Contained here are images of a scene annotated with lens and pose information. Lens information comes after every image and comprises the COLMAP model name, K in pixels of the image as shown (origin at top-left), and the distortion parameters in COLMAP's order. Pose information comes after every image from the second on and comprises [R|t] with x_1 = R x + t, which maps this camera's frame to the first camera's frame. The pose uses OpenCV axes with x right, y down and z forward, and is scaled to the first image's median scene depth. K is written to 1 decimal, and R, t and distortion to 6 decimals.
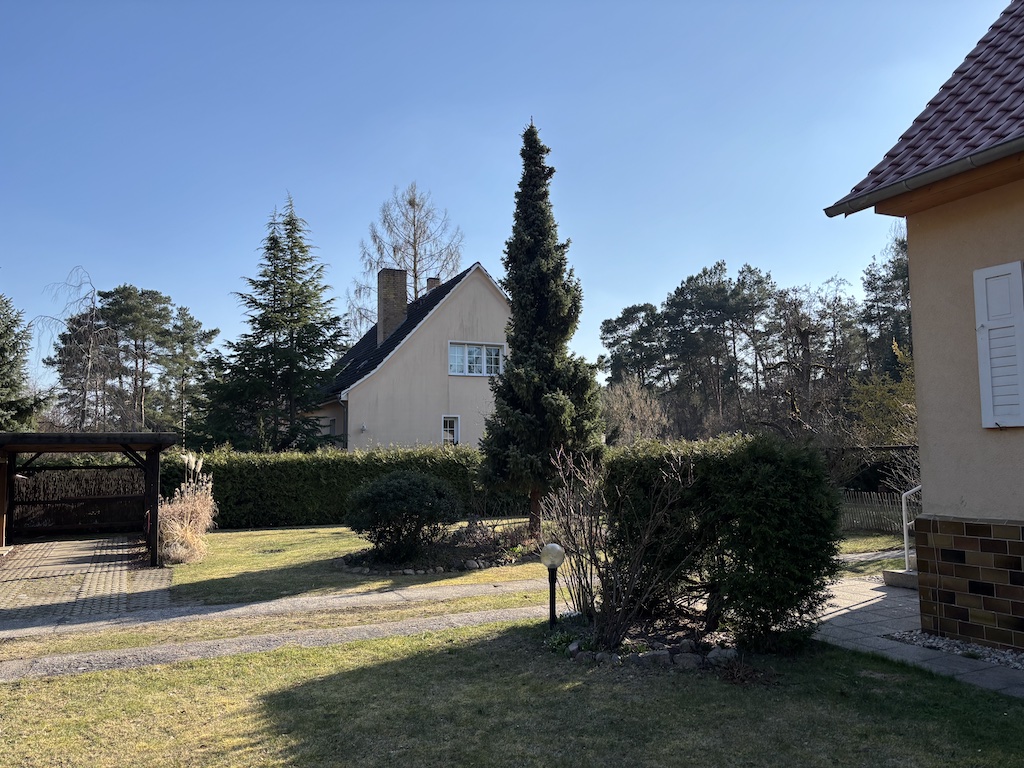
lens RADIAL K [[773.5, 0, 512.0], [0, 773.5, 384.0], [0, 0, 1]] dist [0.077093, -0.108446]
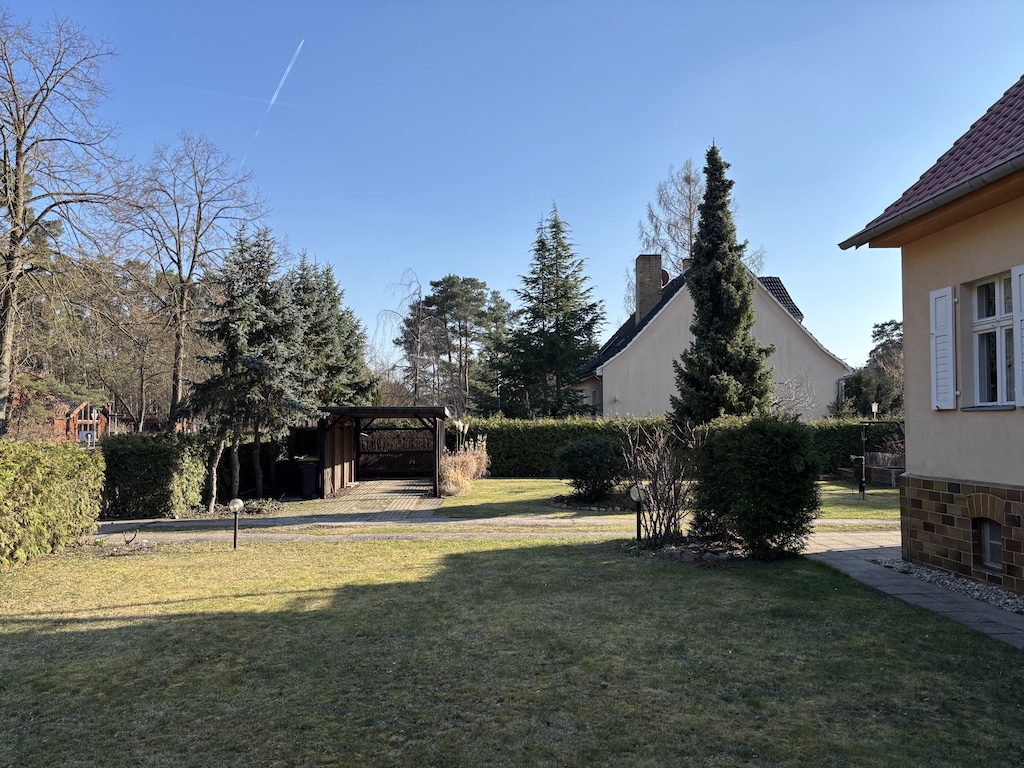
lens RADIAL K [[773.5, 0, 512.0], [0, 773.5, 384.0], [0, 0, 1]] dist [0.077093, -0.108446]
pose [[0.921943, -0.009874, -0.387199, 0.152028], [0.027212, 0.998856, 0.039321, -0.020159], [0.386368, -0.046789, 0.921157, -0.172836]]
